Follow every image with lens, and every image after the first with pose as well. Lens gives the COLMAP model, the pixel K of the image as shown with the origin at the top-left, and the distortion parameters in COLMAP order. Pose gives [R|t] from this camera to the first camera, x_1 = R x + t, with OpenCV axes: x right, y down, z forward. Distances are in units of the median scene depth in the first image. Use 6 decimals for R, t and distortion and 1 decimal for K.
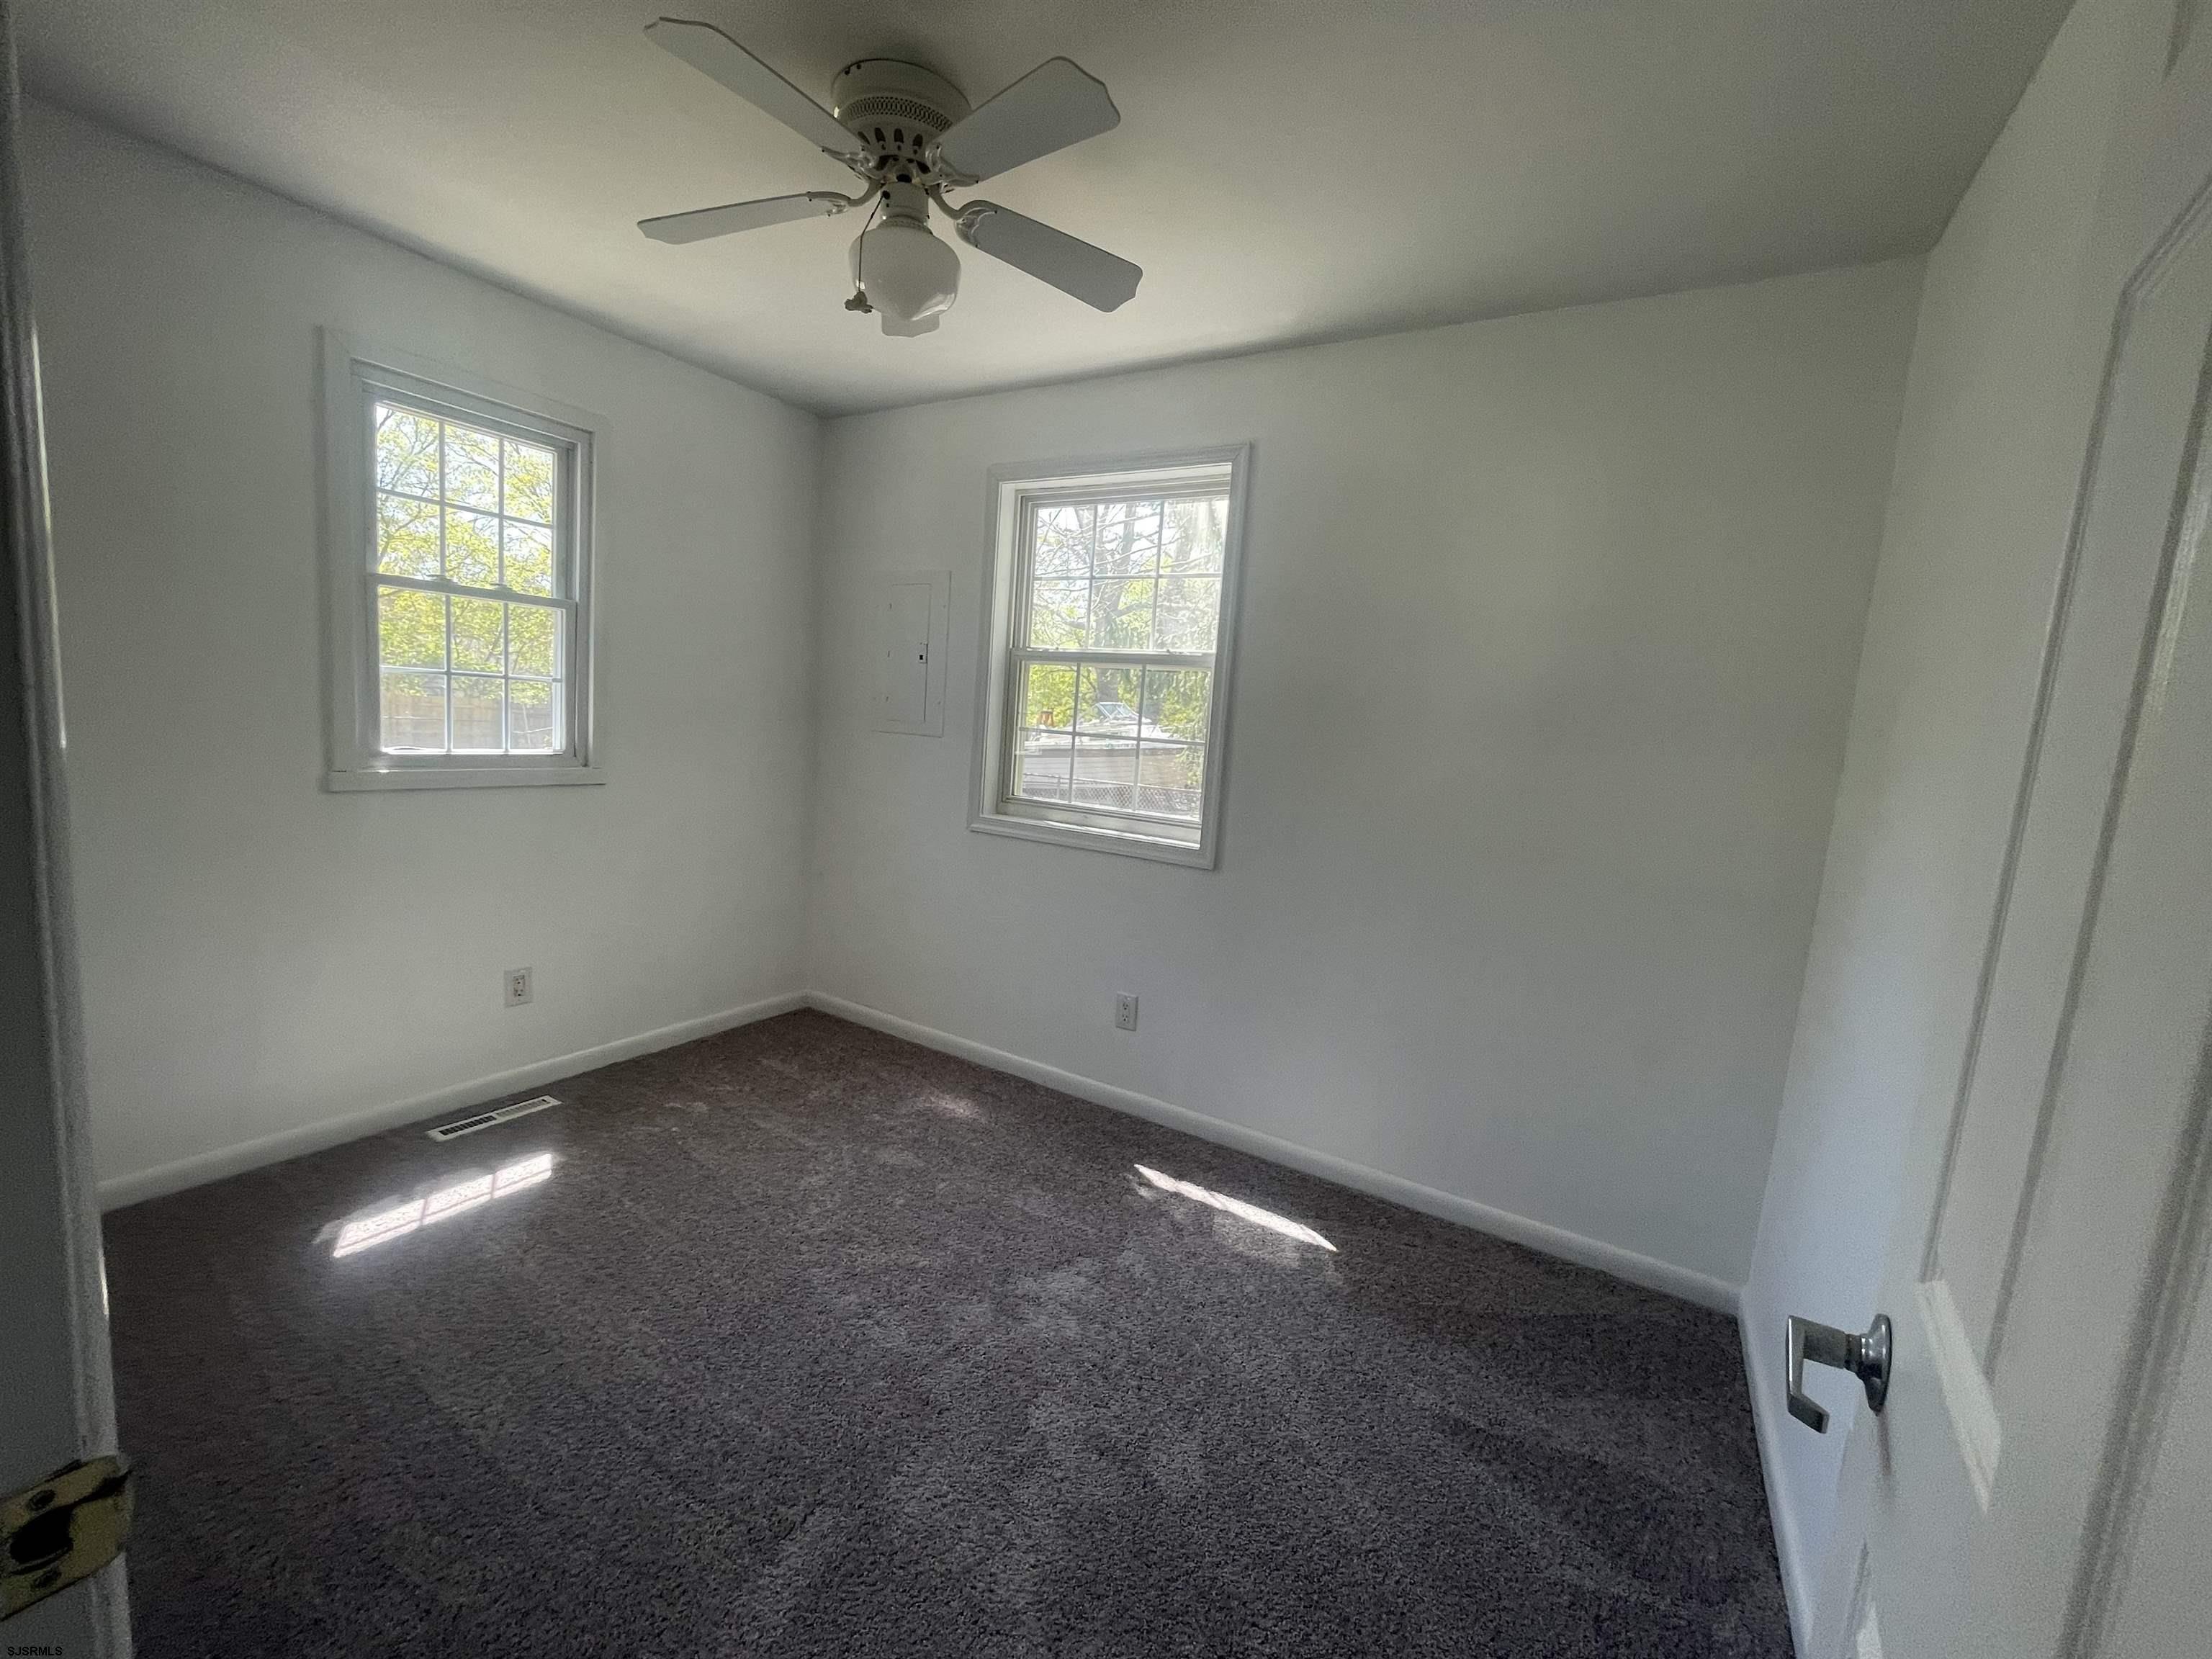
lens RADIAL K [[890.5, 0, 1120.5], [0, 890.5, 830.2], [0, 0, 1]] dist [0.000144, 0.000017]
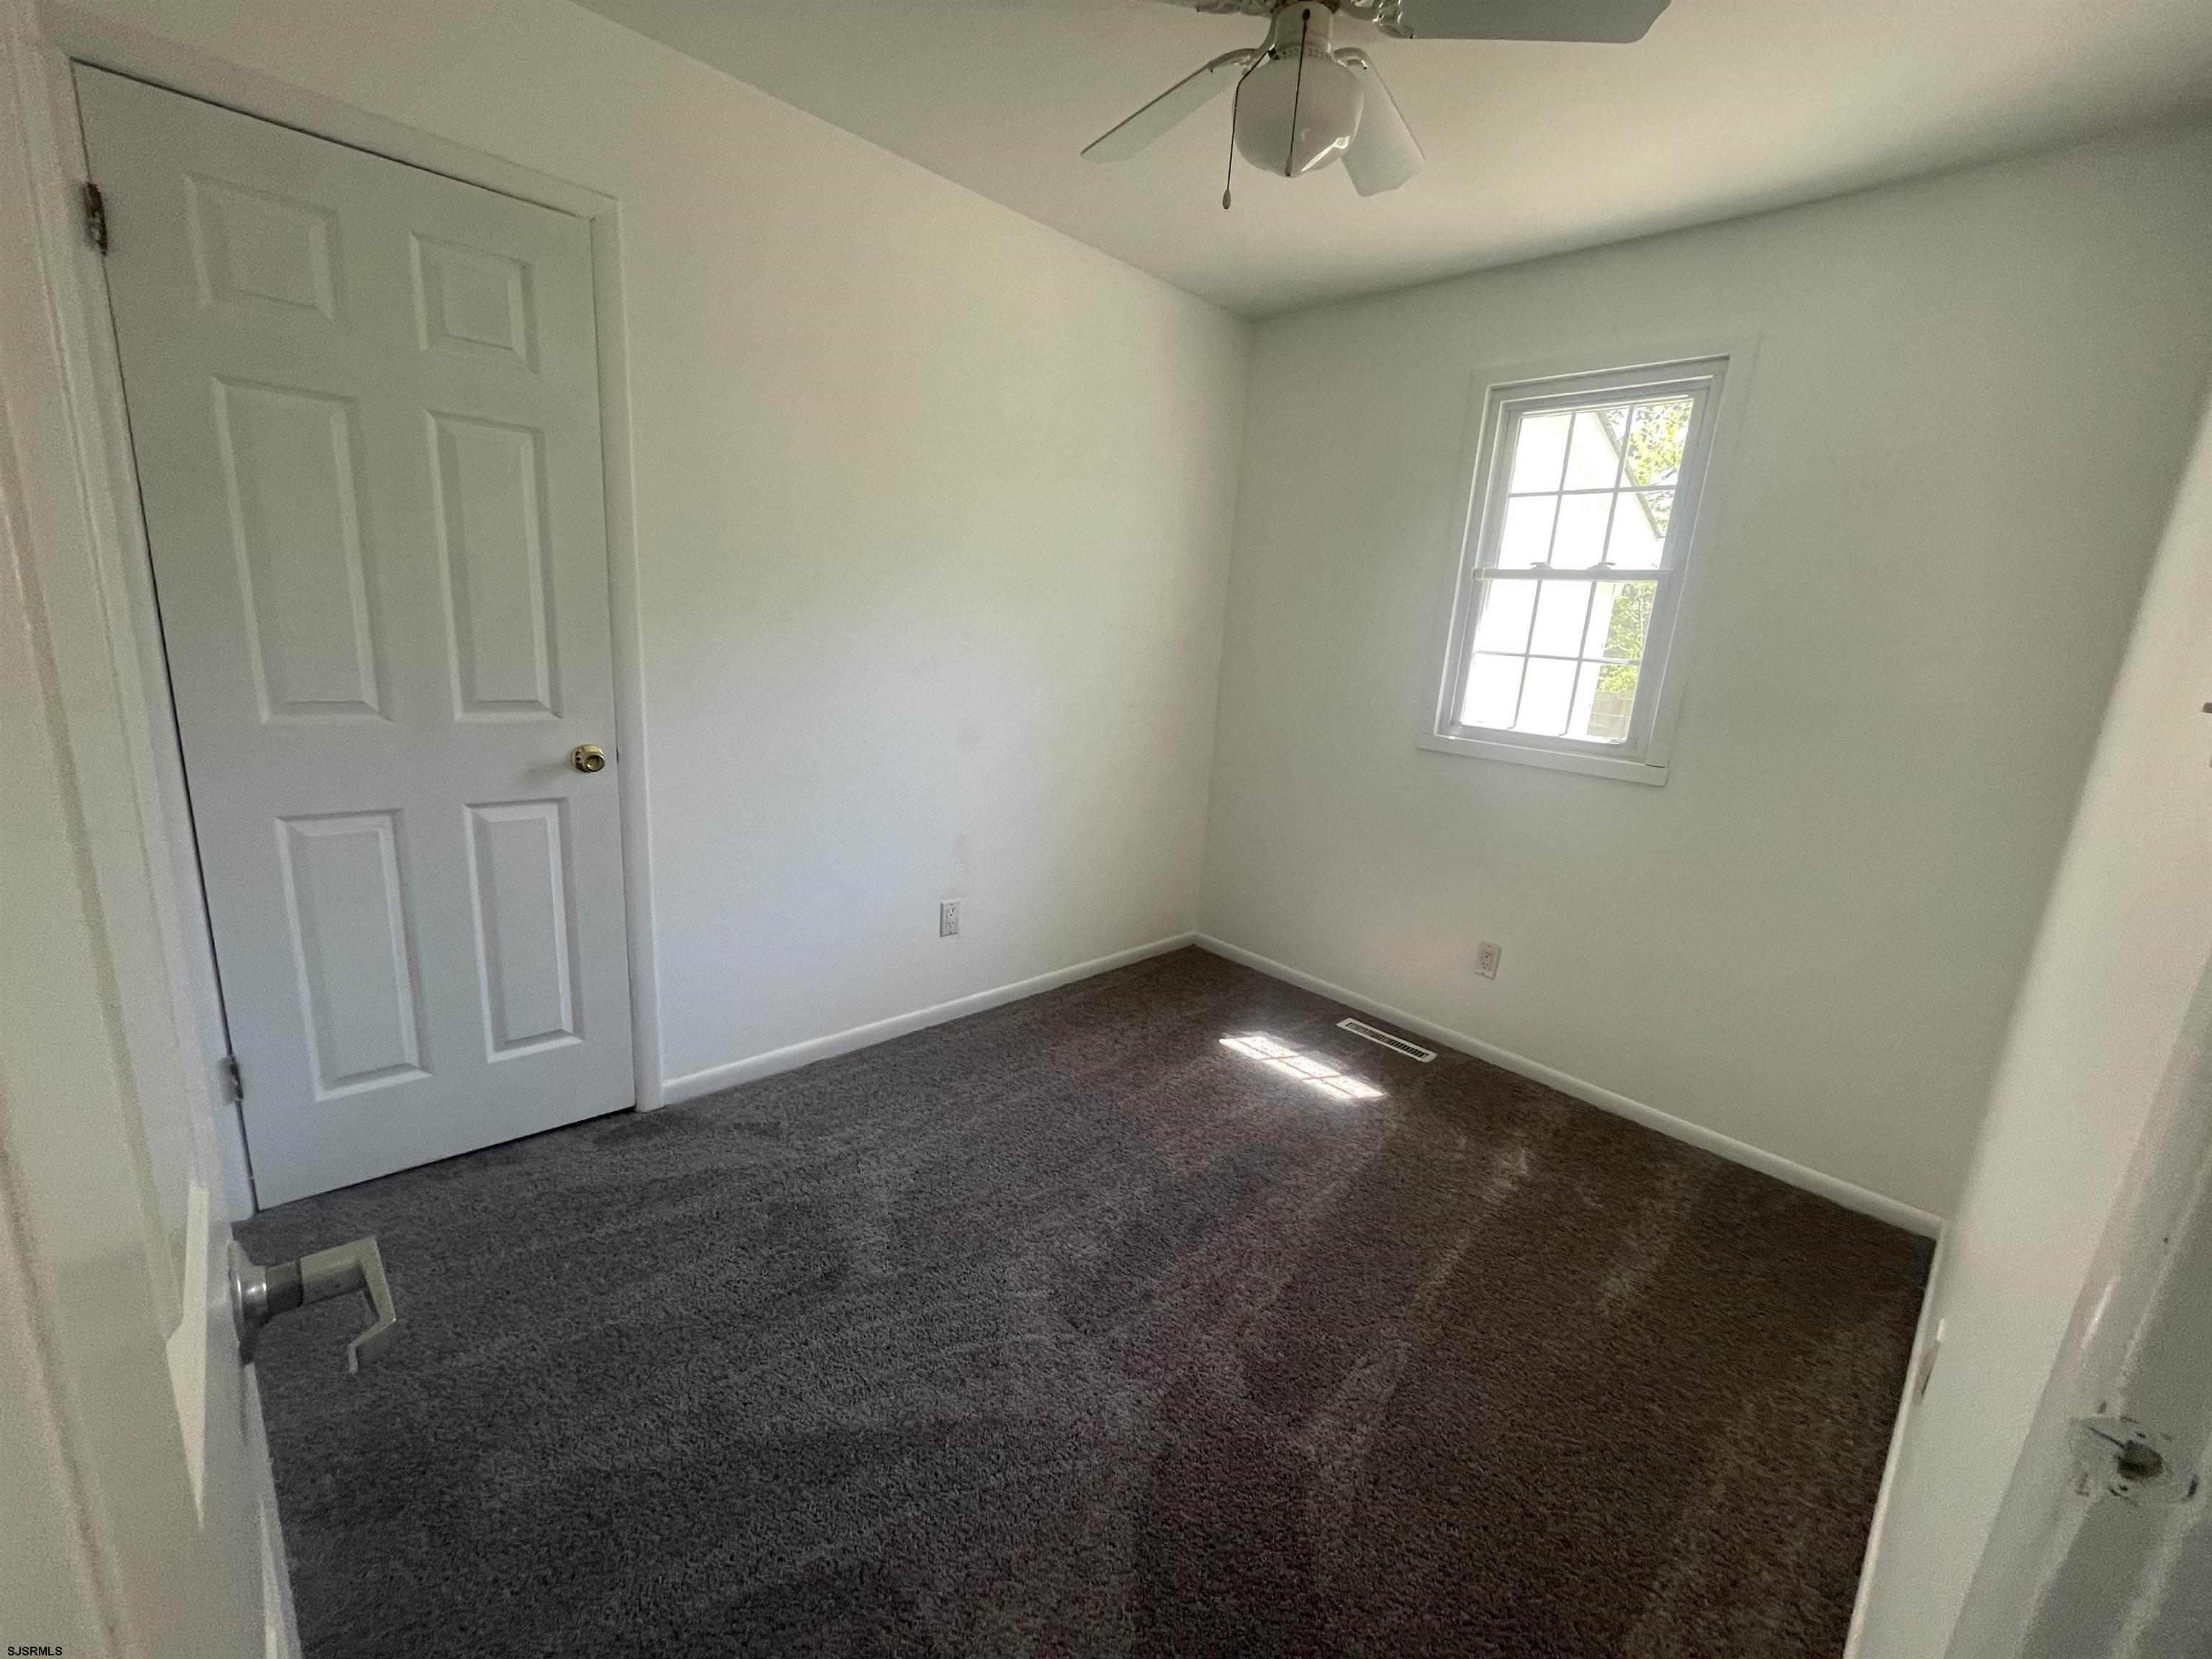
lens RADIAL K [[890.5, 0, 1120.5], [0, 890.5, 830.2], [0, 0, 1]] dist [0.000144, 0.000017]
pose [[-0.254402, 0.116928, -0.960004, 0.426555], [-0.212091, 0.961753, 0.173346, -0.058021], [0.943555, 0.247708, -0.219873, 0.849985]]
